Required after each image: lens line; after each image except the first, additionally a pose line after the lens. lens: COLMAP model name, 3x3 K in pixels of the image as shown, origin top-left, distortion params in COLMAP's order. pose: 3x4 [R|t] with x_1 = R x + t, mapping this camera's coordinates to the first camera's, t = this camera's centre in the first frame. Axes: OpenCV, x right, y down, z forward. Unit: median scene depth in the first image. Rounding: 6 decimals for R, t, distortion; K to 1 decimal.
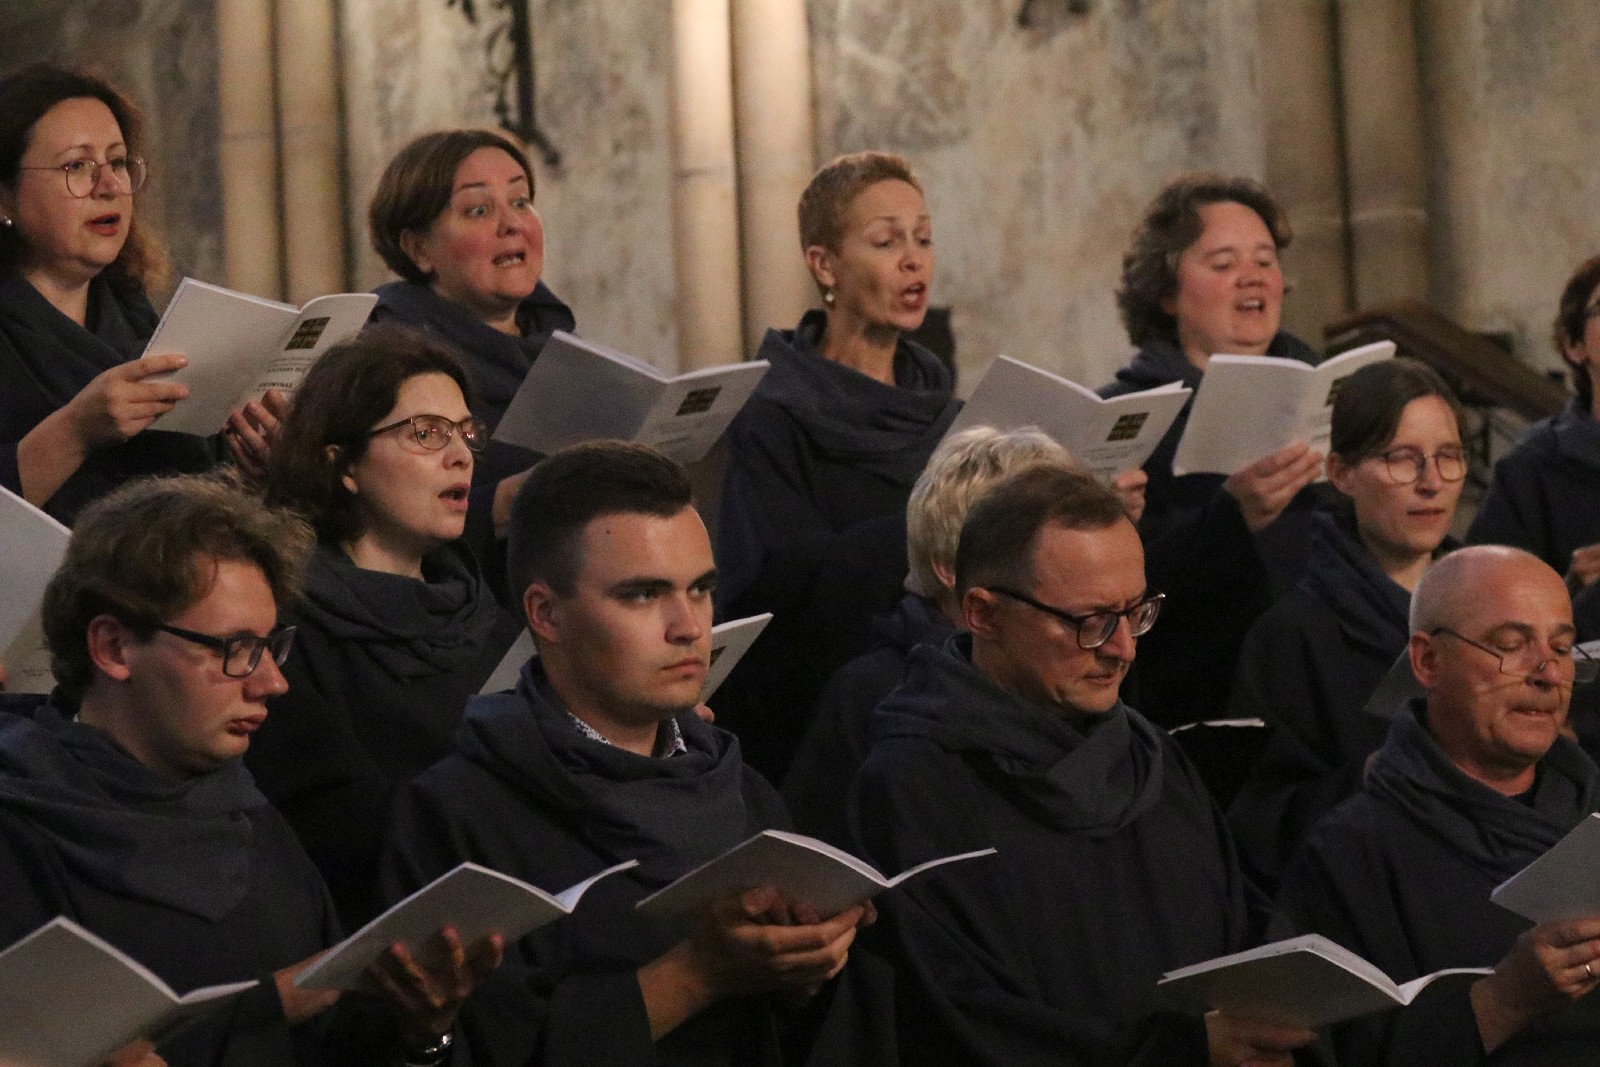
lens RADIAL K [[7537.6, 0, 800.0], [0, 7537.6, 533.5], [0, 0, 1]] dist [-0.167421, 7.796566]
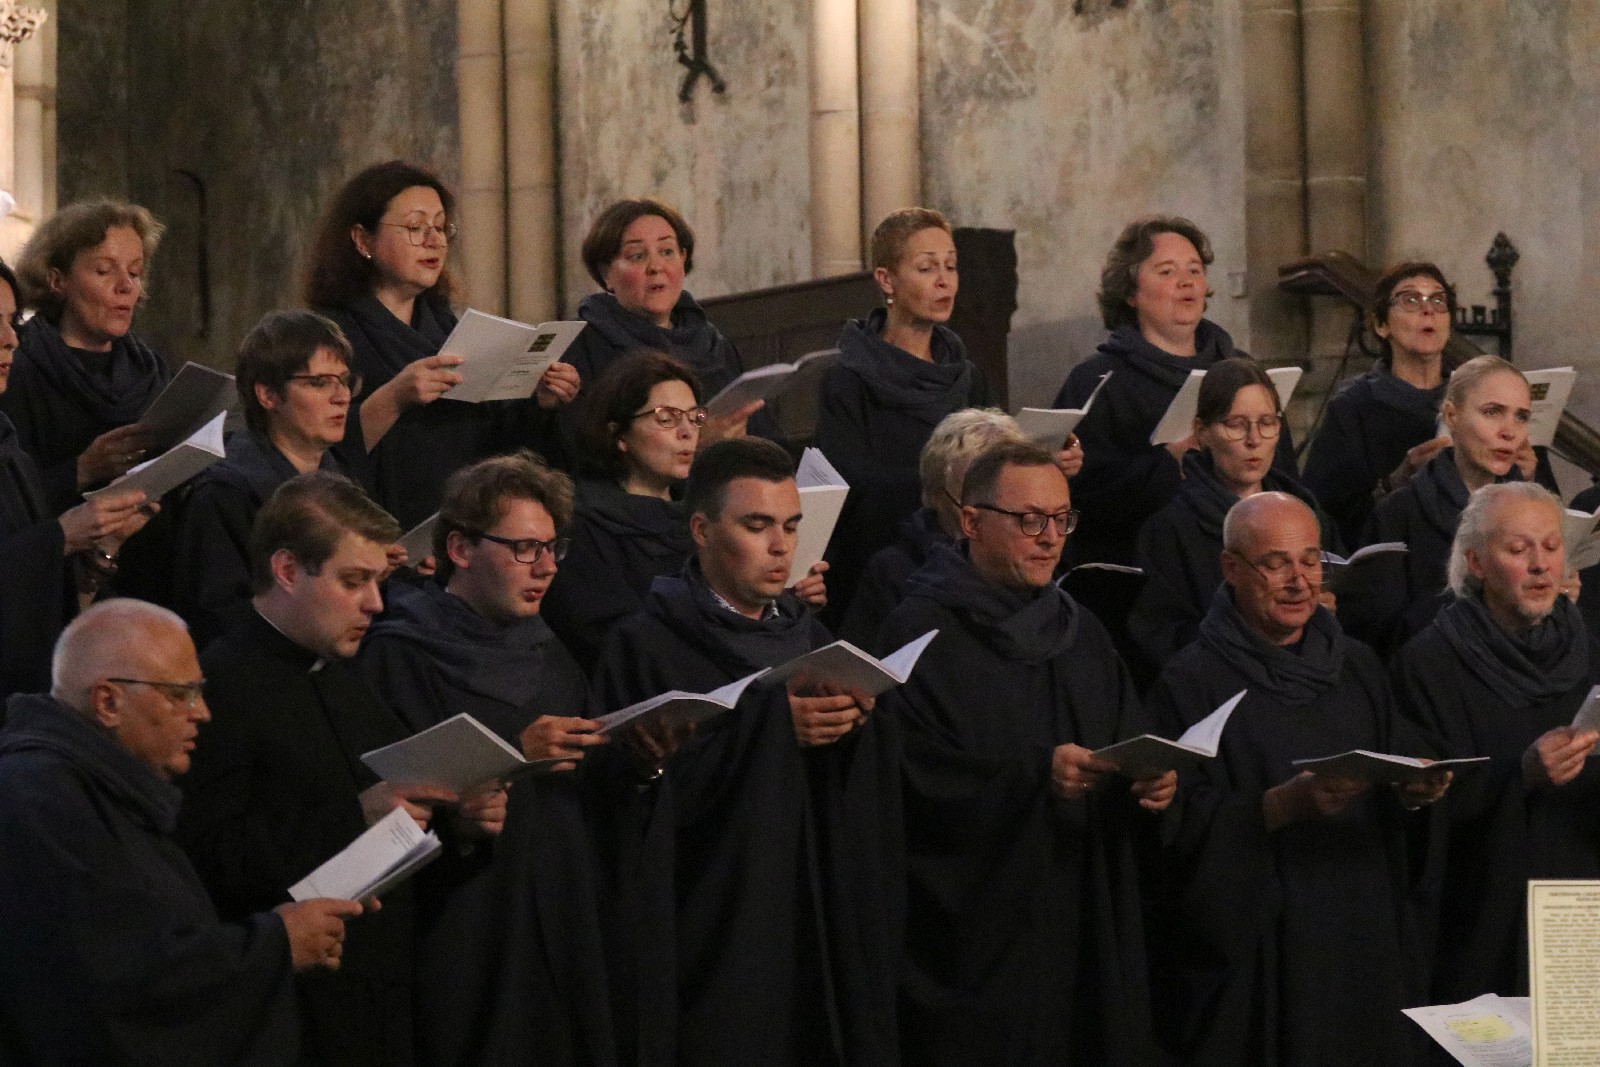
lens RADIAL K [[7537.6, 0, 800.0], [0, 7537.6, 533.5], [0, 0, 1]] dist [-0.167421, 7.796566]
pose [[0.999402, 0.027687, -0.020729, 0.011627], [-0.026939, 0.999005, 0.035543, -0.023662], [0.021692, -0.034964, 0.999153, -0.343982]]
